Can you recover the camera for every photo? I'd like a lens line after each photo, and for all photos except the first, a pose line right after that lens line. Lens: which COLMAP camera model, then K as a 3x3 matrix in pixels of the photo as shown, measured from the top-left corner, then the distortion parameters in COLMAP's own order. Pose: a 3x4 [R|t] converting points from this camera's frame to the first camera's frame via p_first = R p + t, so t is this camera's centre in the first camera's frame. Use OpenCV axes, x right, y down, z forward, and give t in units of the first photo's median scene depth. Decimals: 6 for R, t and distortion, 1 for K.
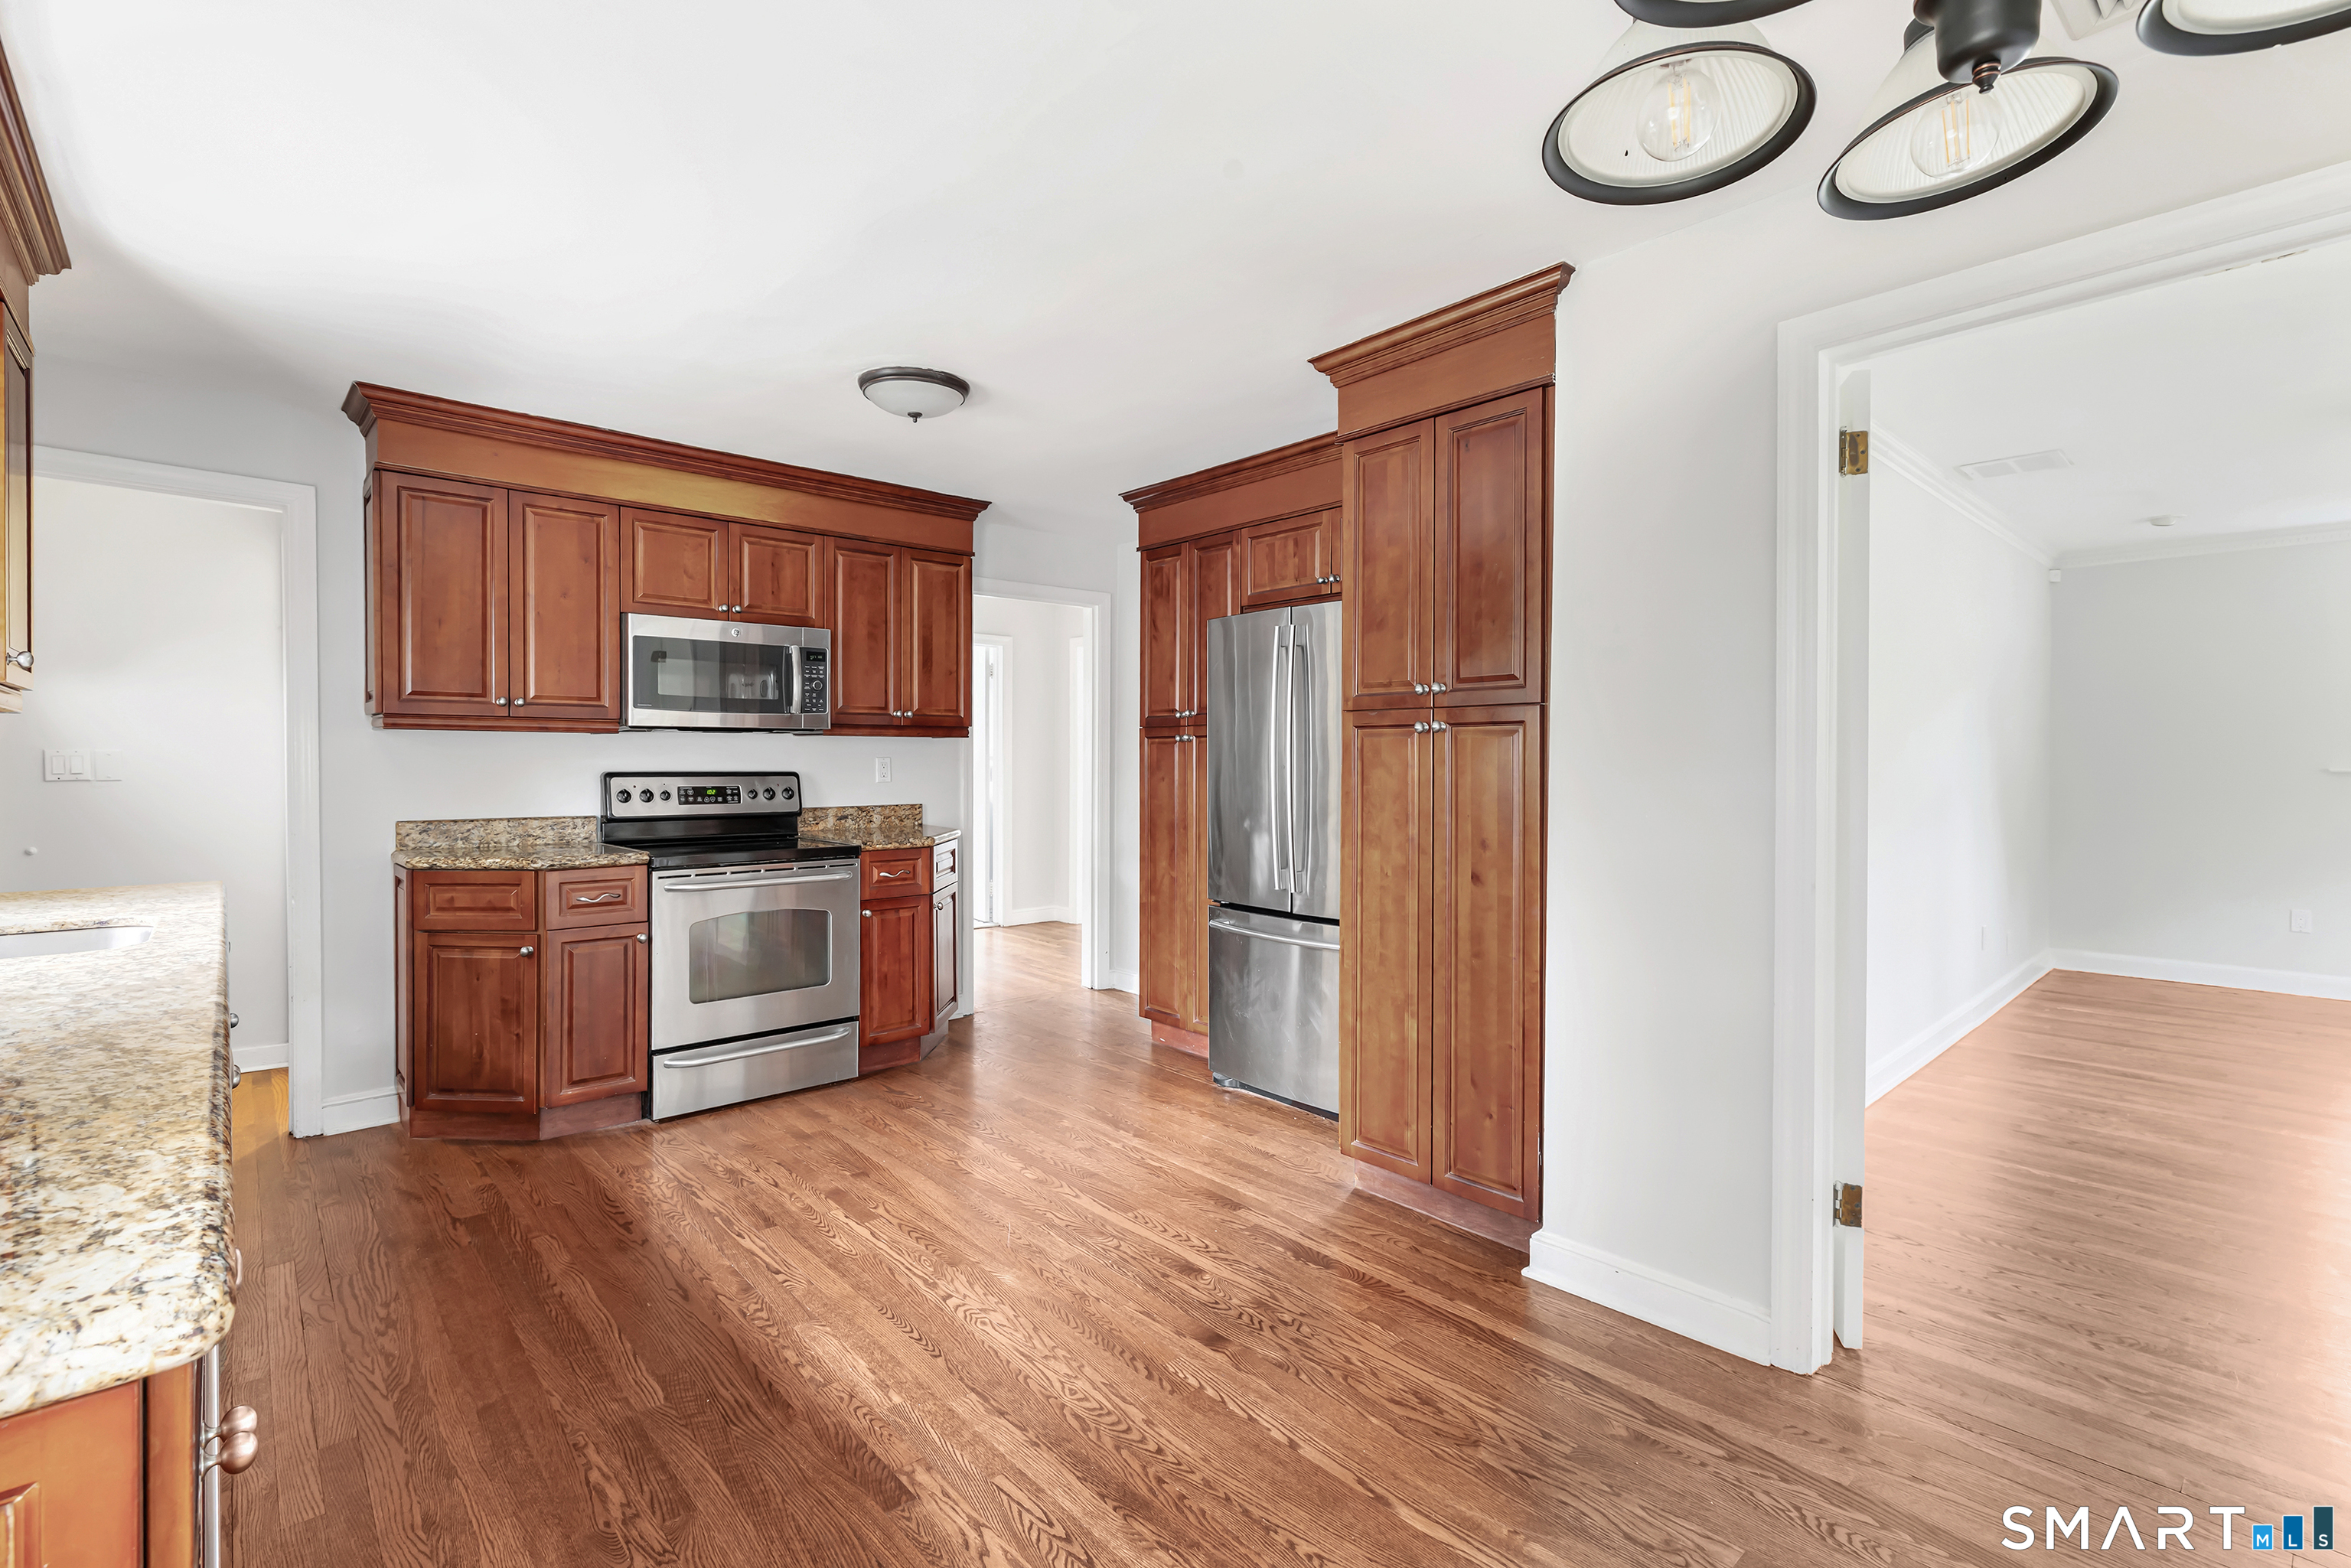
lens RADIAL K [[1057.4, 0, 1167.8], [0, 1057.4, 763.0], [0, 0, 1]] dist [-0.000125, 0.000075]
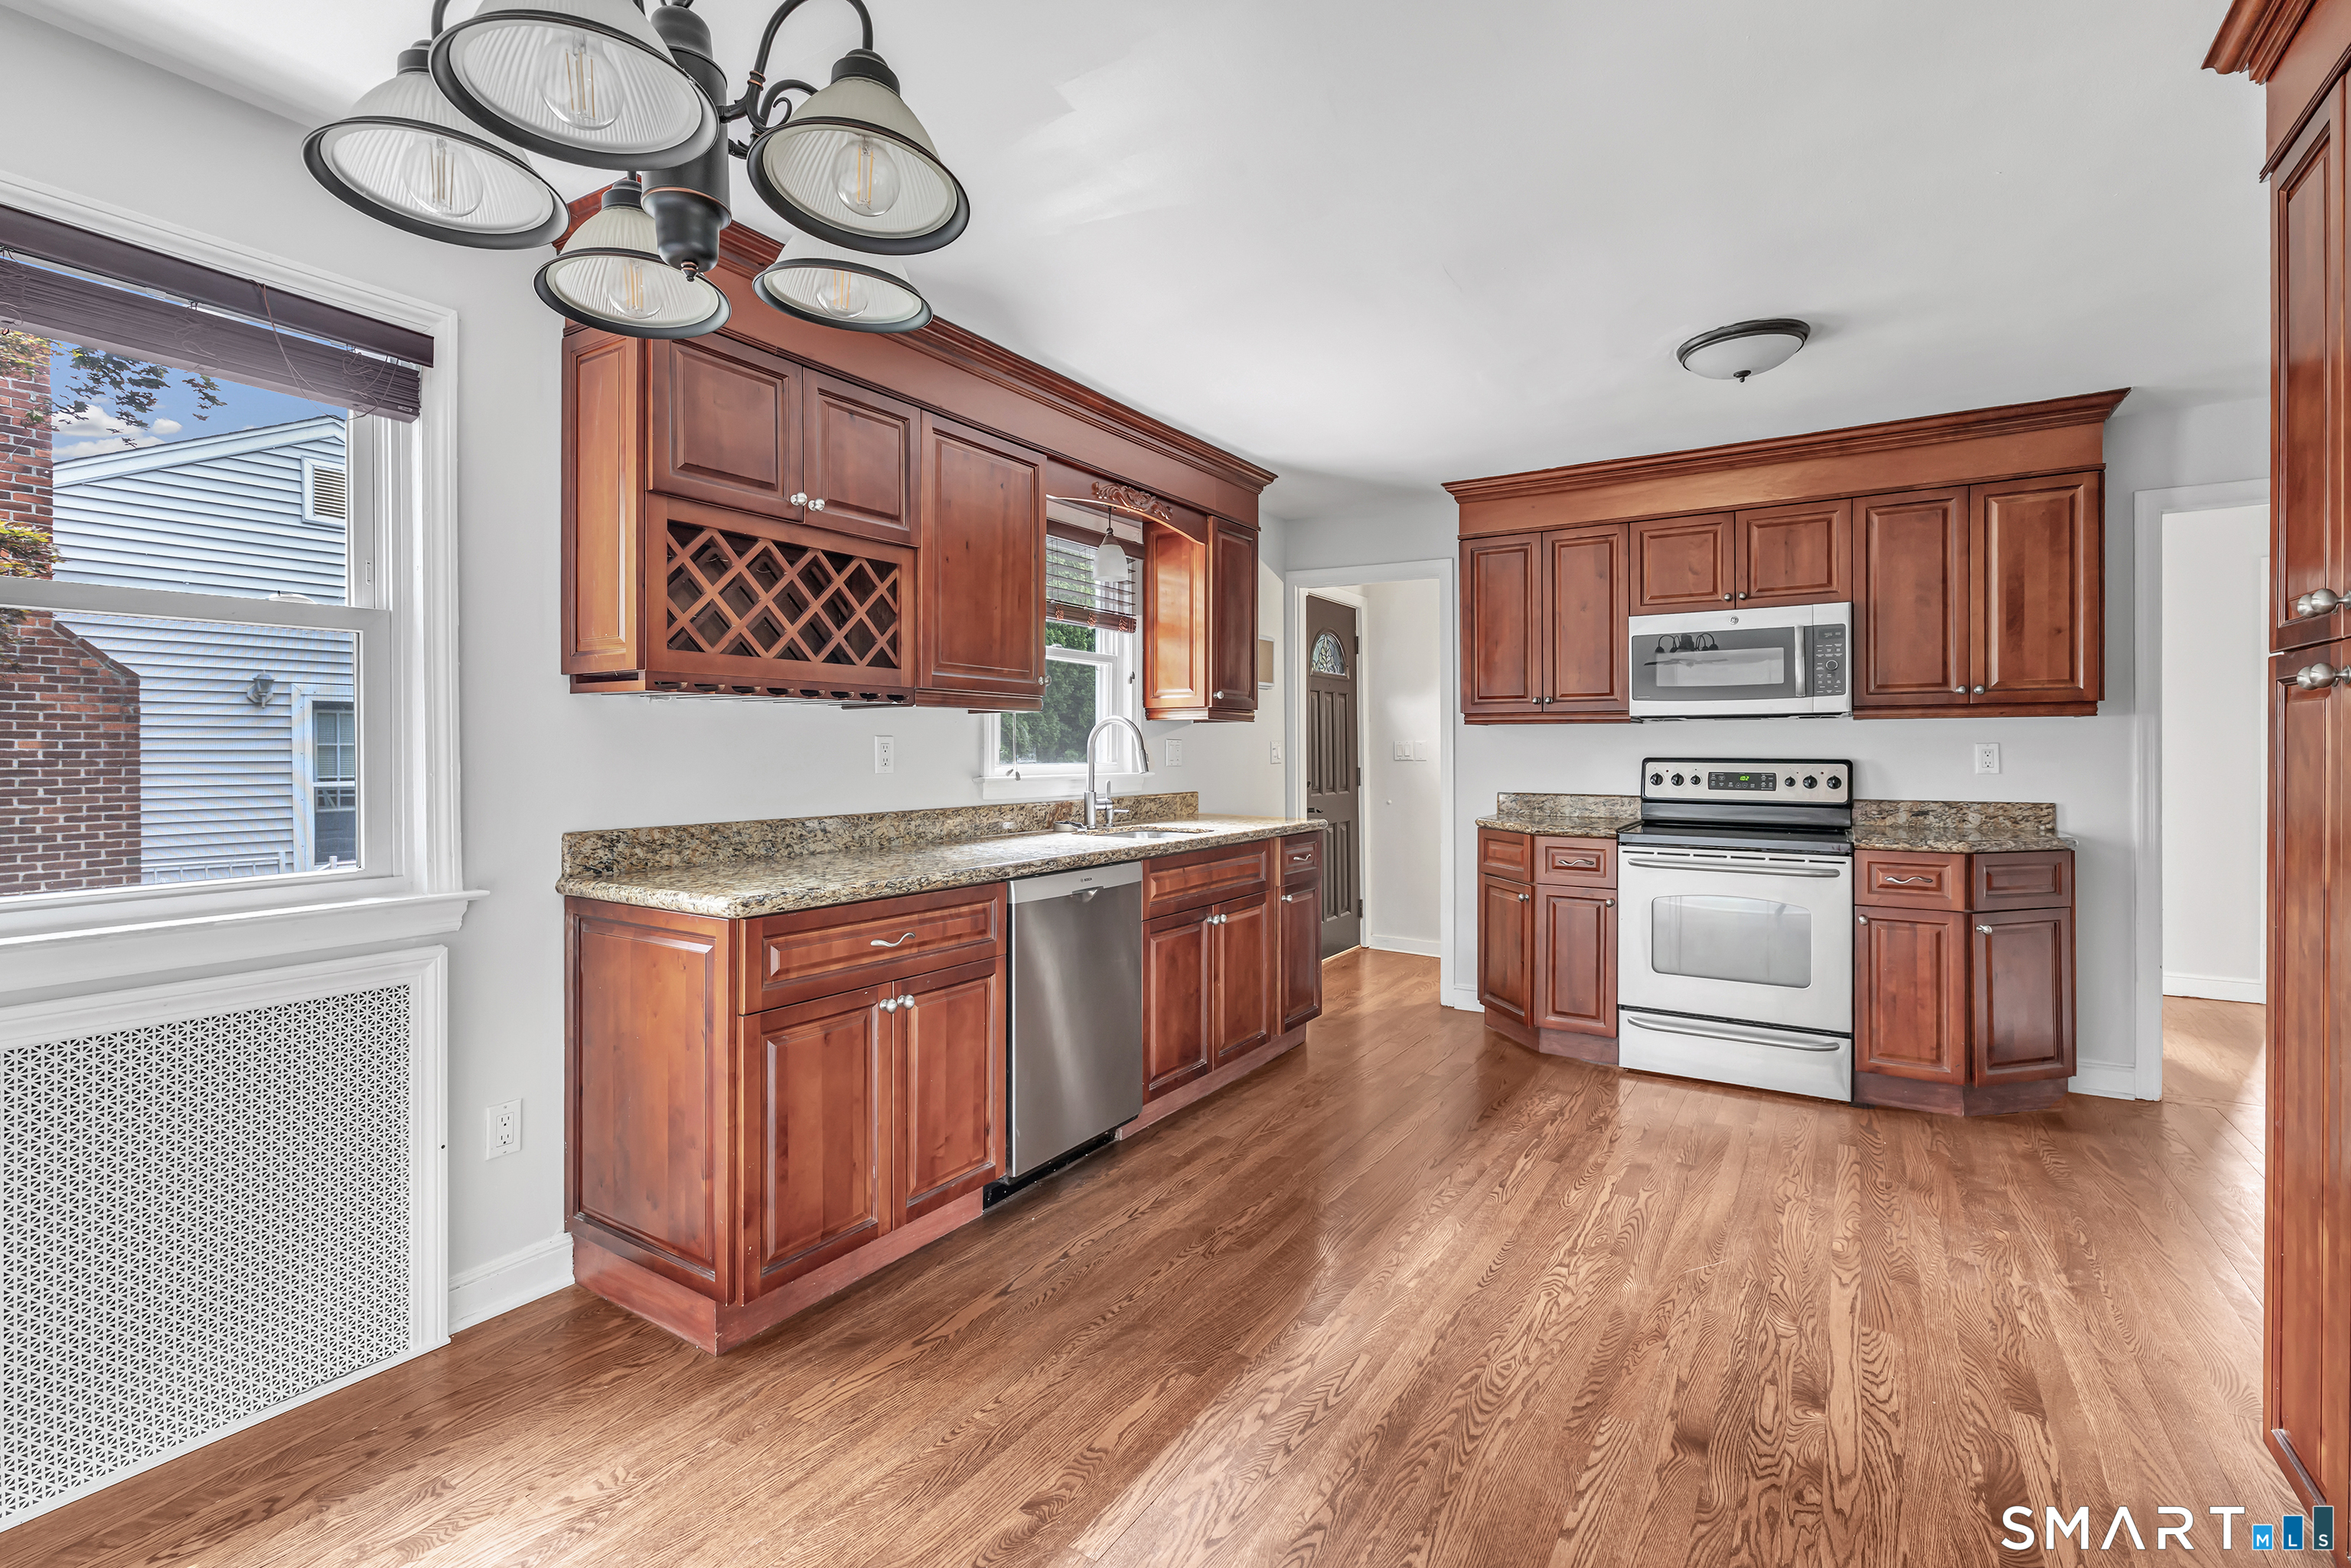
lens RADIAL K [[1050.6, 0, 1183.0], [0, 1050.6, 748.5], [0, 0, 1]] dist [0.000410, 0.000690]
pose [[0.271562, -0.001052, -0.962420, 0.484931], [-0.003137, 0.999993, -0.001979, 0.003162], [0.962416, 0.003557, 0.271557, 0.259921]]
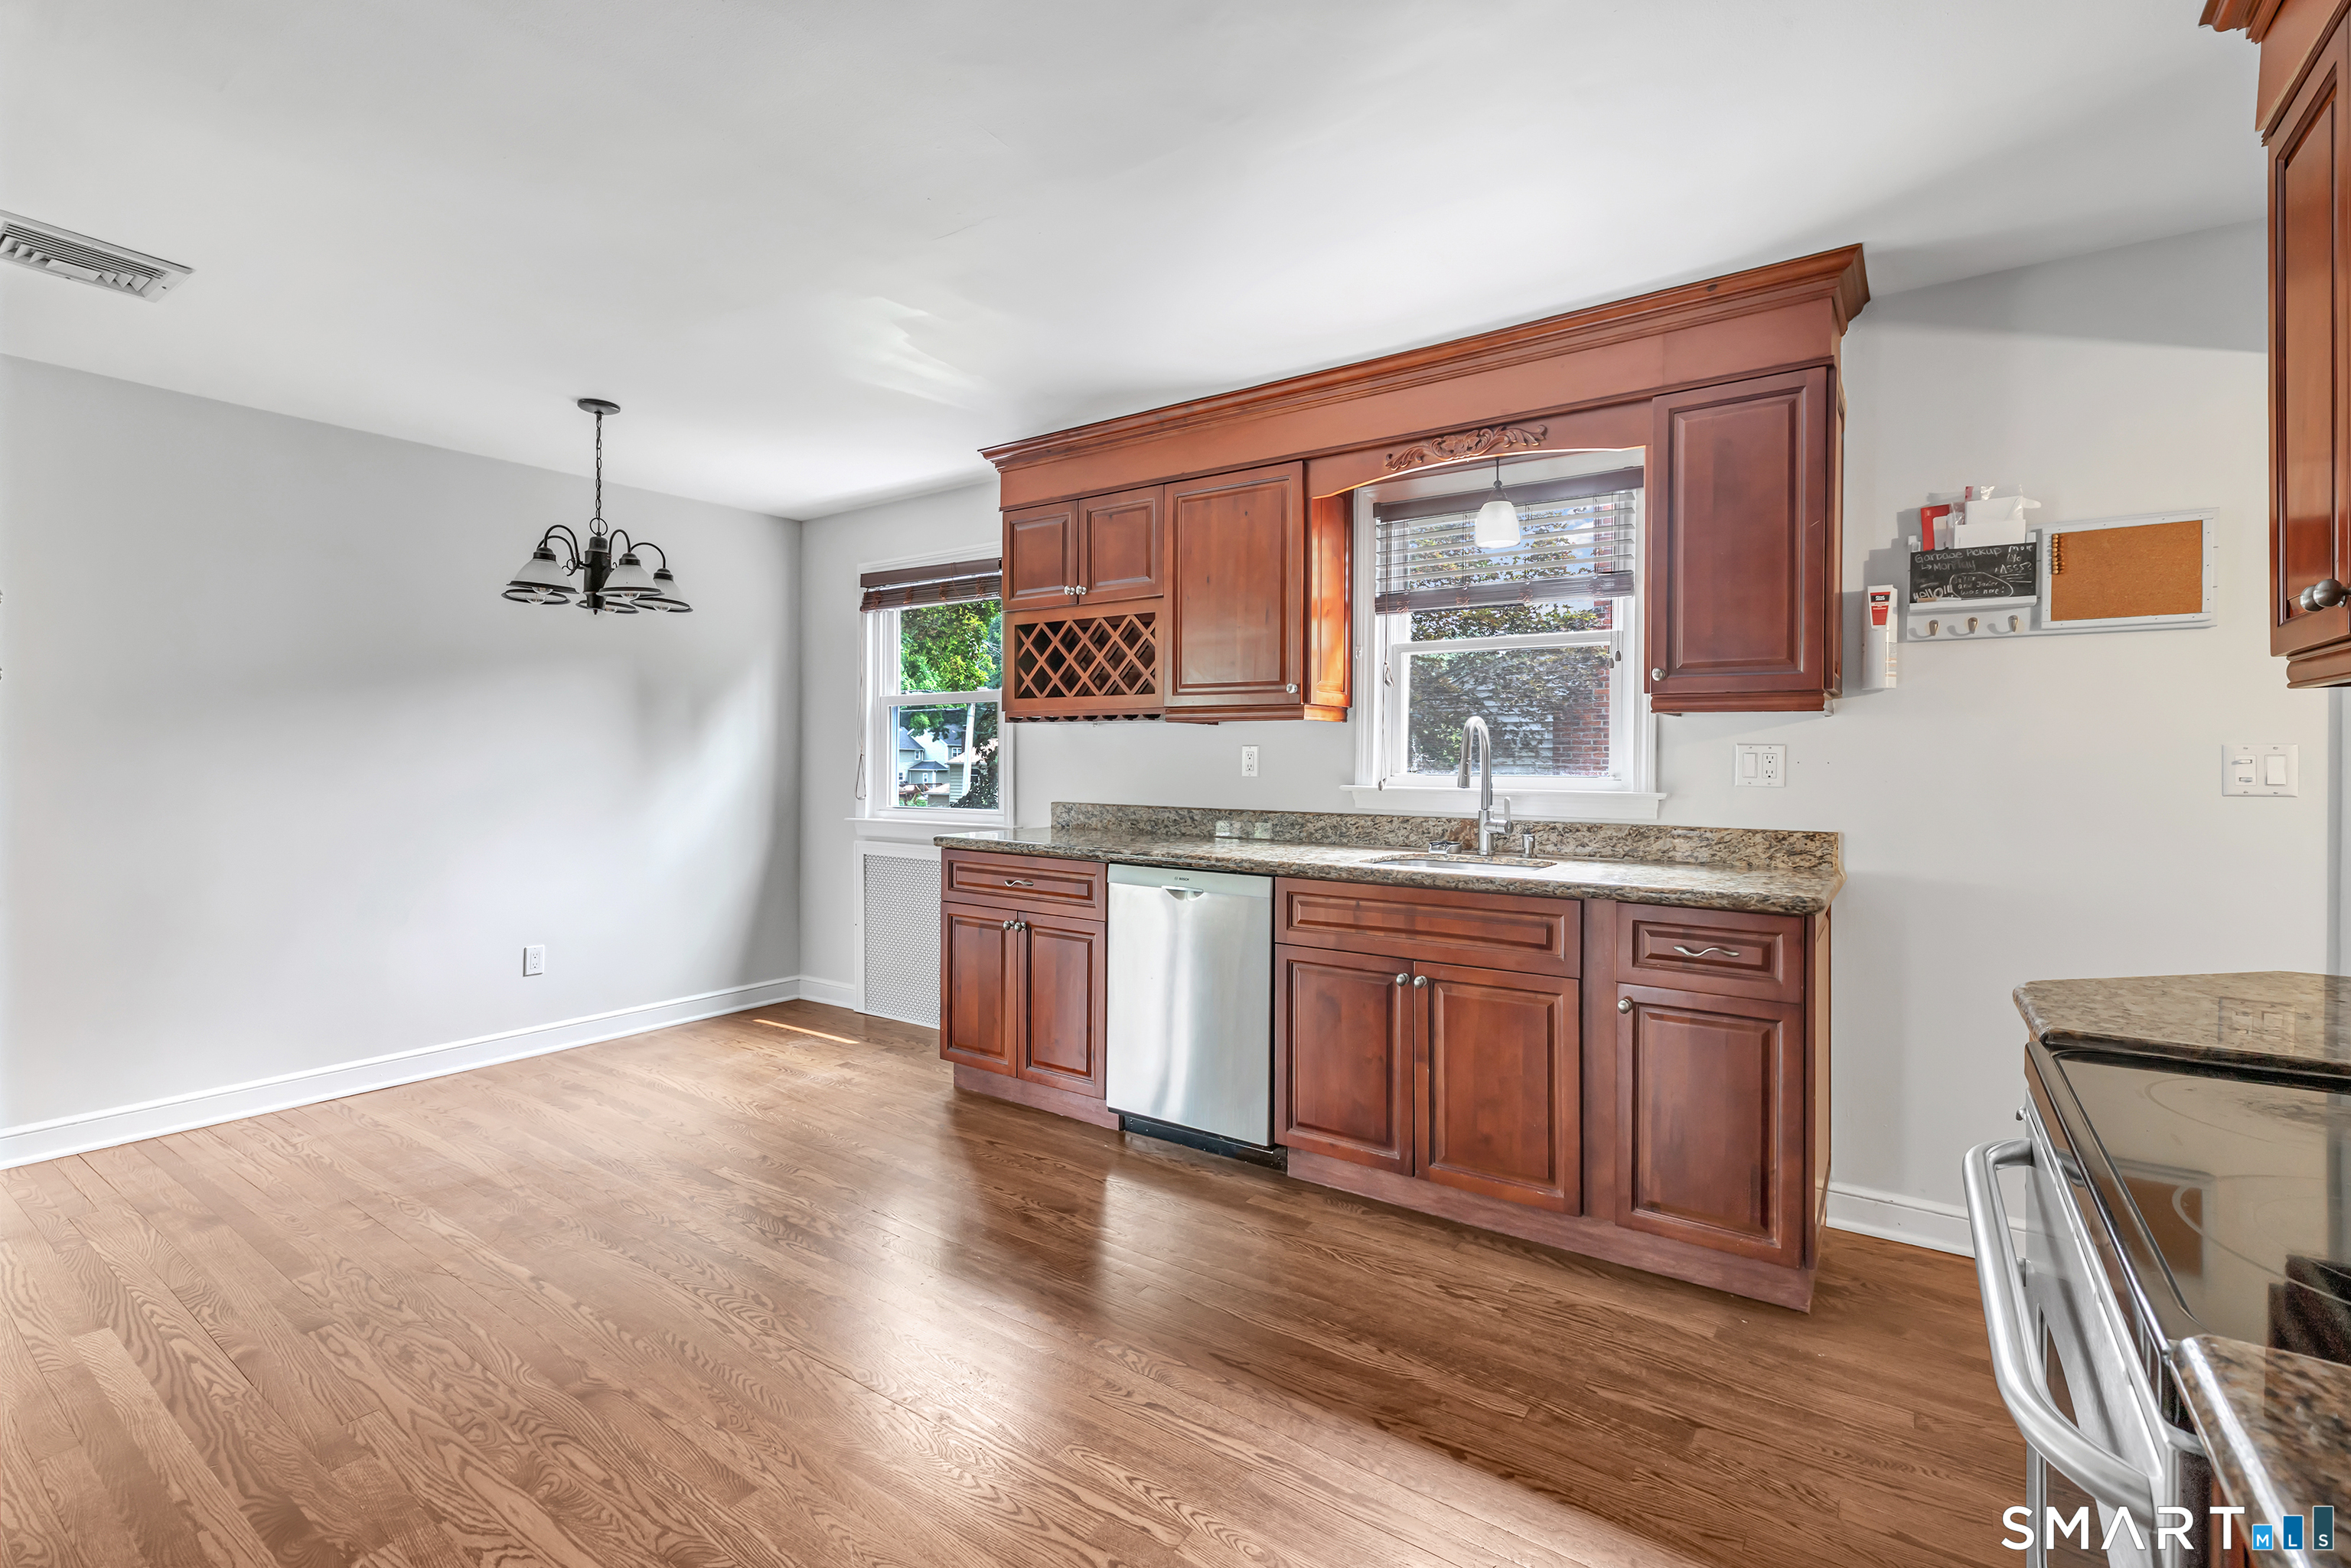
lens RADIAL K [[1046.8, 0, 1169.6], [0, 1046.8, 754.7], [0, 0, 1]] dist [0.001372, 0.000266]
pose [[-0.974500, -0.005581, -0.224319, -0.154747], [-0.005550, 0.999984, -0.000769, 0.001749], [0.224320, 0.000496, -0.974515, 1.315525]]
